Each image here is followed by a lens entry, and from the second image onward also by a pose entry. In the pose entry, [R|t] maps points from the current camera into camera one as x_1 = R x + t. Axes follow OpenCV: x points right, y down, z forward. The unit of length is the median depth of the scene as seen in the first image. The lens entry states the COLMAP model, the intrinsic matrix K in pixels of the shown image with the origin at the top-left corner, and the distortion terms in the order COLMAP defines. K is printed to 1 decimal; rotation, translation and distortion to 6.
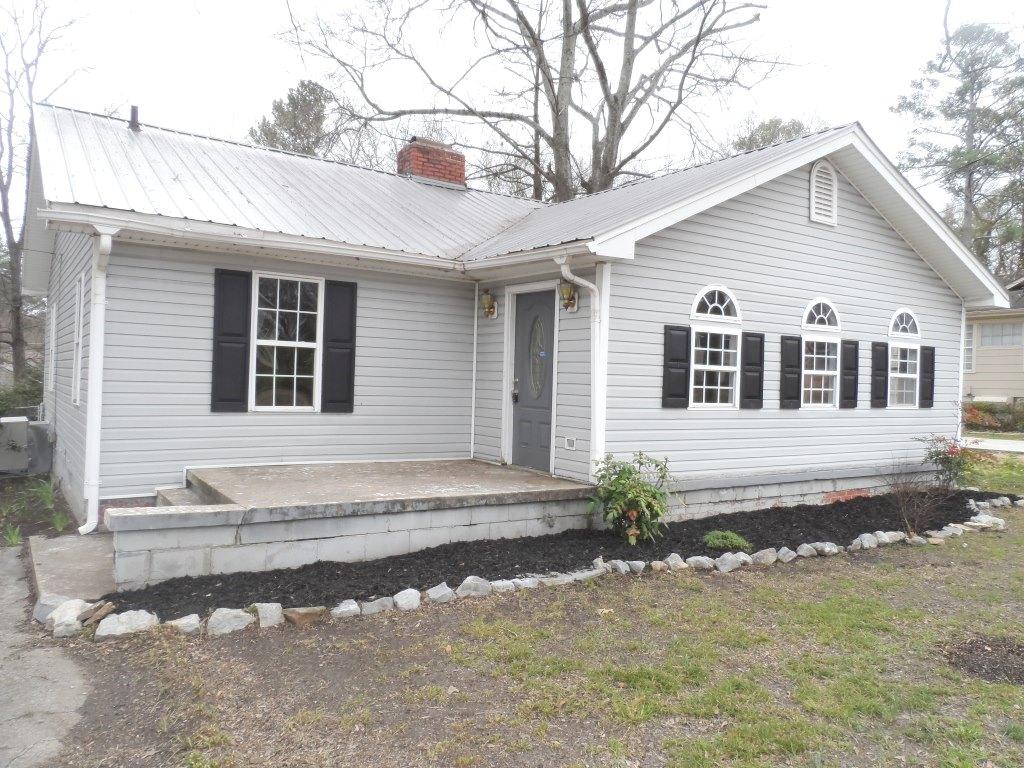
lens RADIAL K [[775.0, 0, 515.5], [0, 775.0, 388.8], [0, 0, 1]] dist [-0.018526, 0.009448]
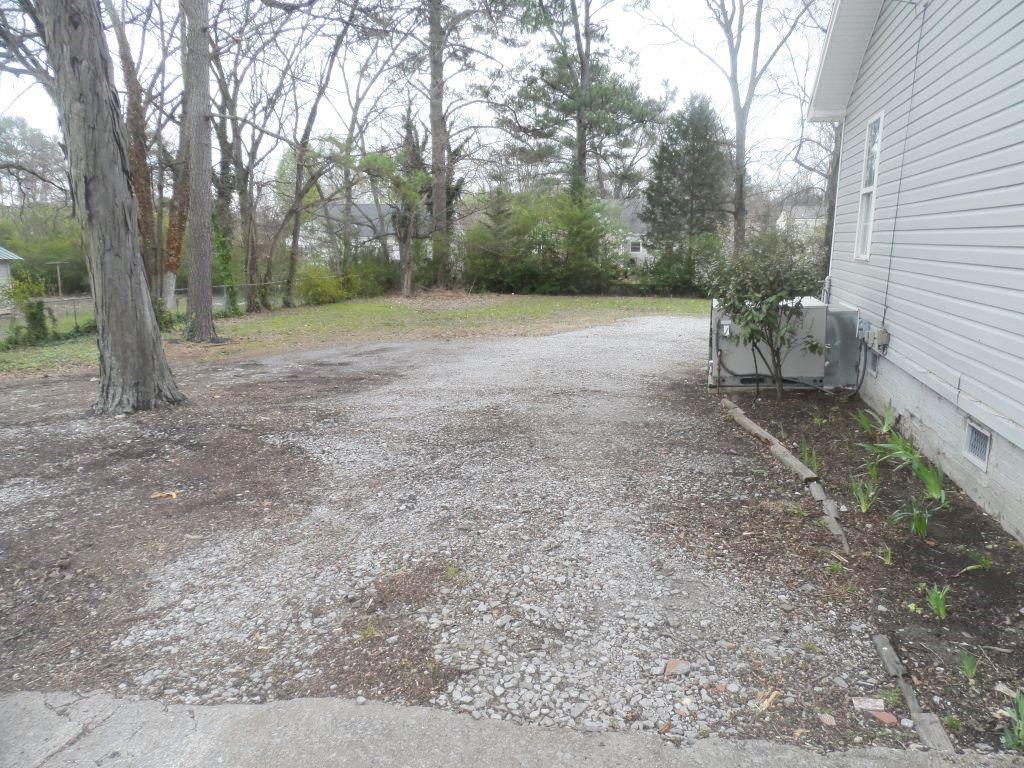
lens RADIAL K [[771.4, 0, 512.0], [0, 771.4, 384.0], [0, 0, 1]] dist [-0.020768, 0.003325]
pose [[0.670118, 0.116354, -0.733078, -0.502669], [0.002696, 0.987249, 0.159161, 0.005471], [0.742250, -0.108633, 0.661259, 0.559524]]
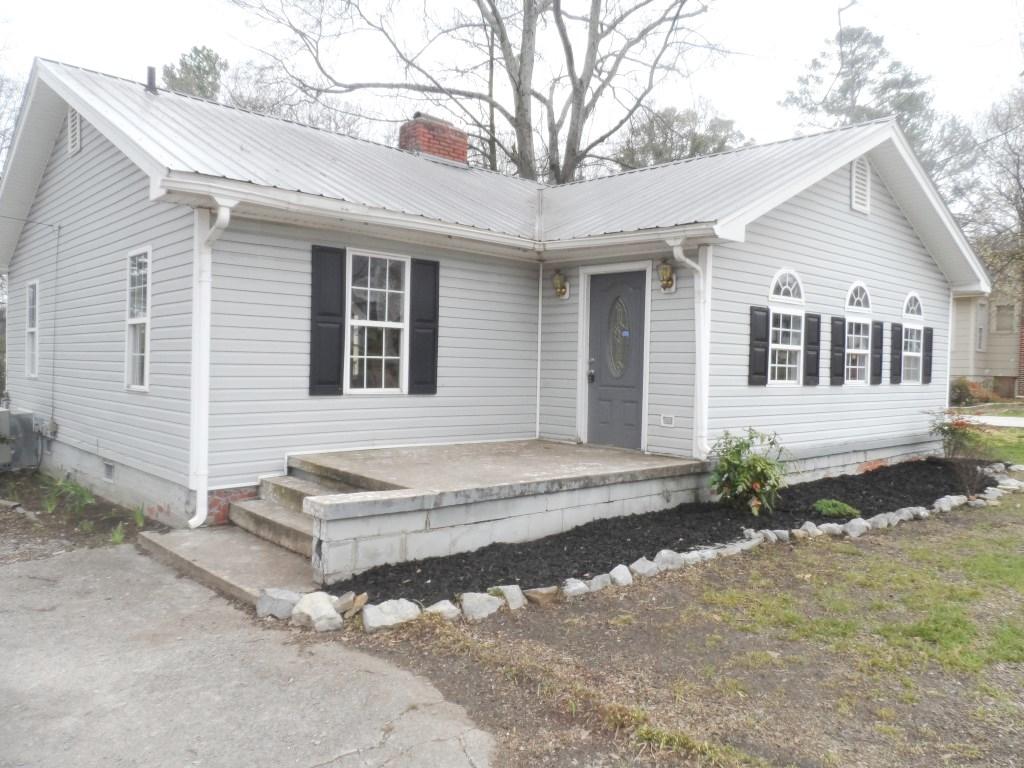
lens RADIAL K [[775.0, 0, 515.5], [0, 775.0, 388.8], [0, 0, 1]] dist [-0.018526, 0.009448]
pose [[0.988195, -0.012761, 0.152668, -0.276869], [0.009194, 0.999669, 0.024044, 0.001141], [-0.152924, -0.022357, 0.987985, 0.014657]]
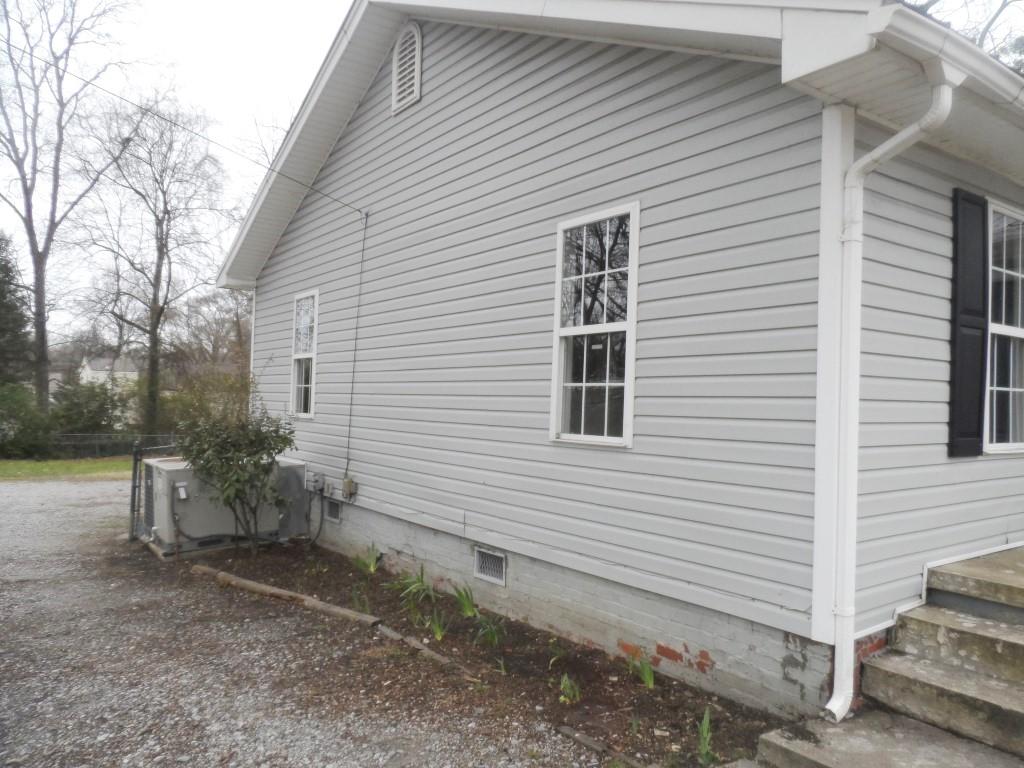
lens RADIAL K [[775.0, 0, 515.5], [0, 775.0, 388.8], [0, 0, 1]] dist [-0.018526, 0.009448]
pose [[0.999487, -0.005119, 0.031601, -0.679886], [0.005961, 0.999628, -0.026612, -0.004307], [-0.031453, 0.026787, 0.999146, 0.460483]]
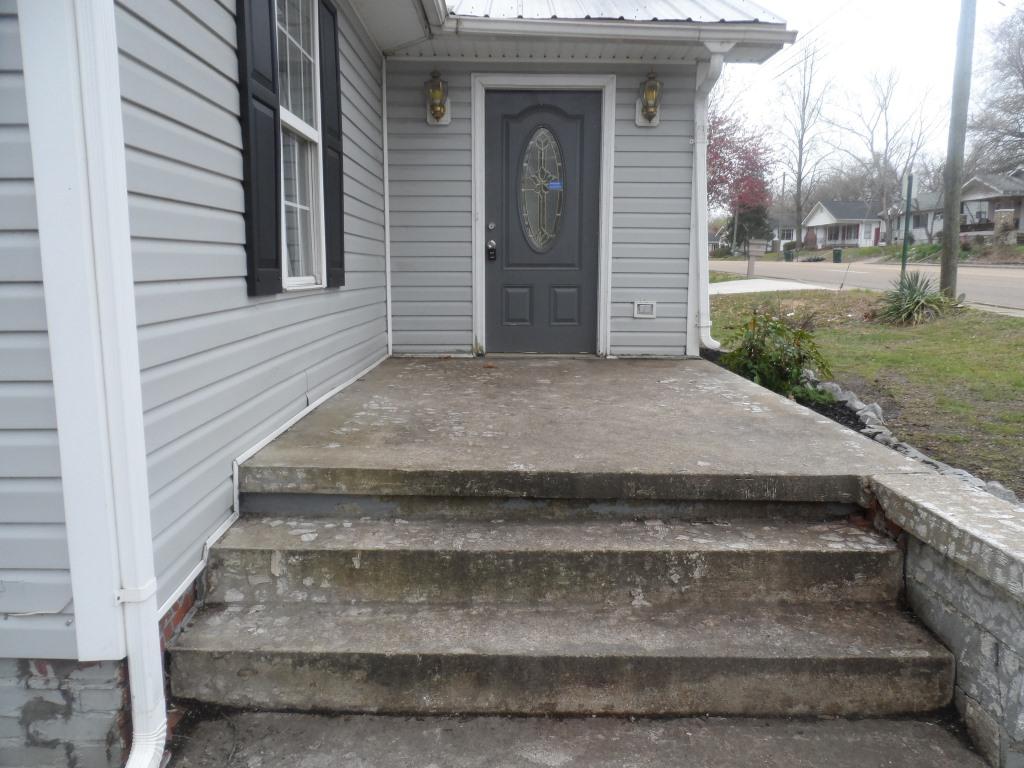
lens RADIAL K [[775.0, 0, 515.5], [0, 775.0, 388.8], [0, 0, 1]] dist [-0.018526, 0.009448]
pose [[0.550349, -0.158588, 0.819735, -0.601270], [0.023993, 0.984394, 0.174335, 0.012144], [-0.834590, -0.076277, 0.545566, 0.671580]]
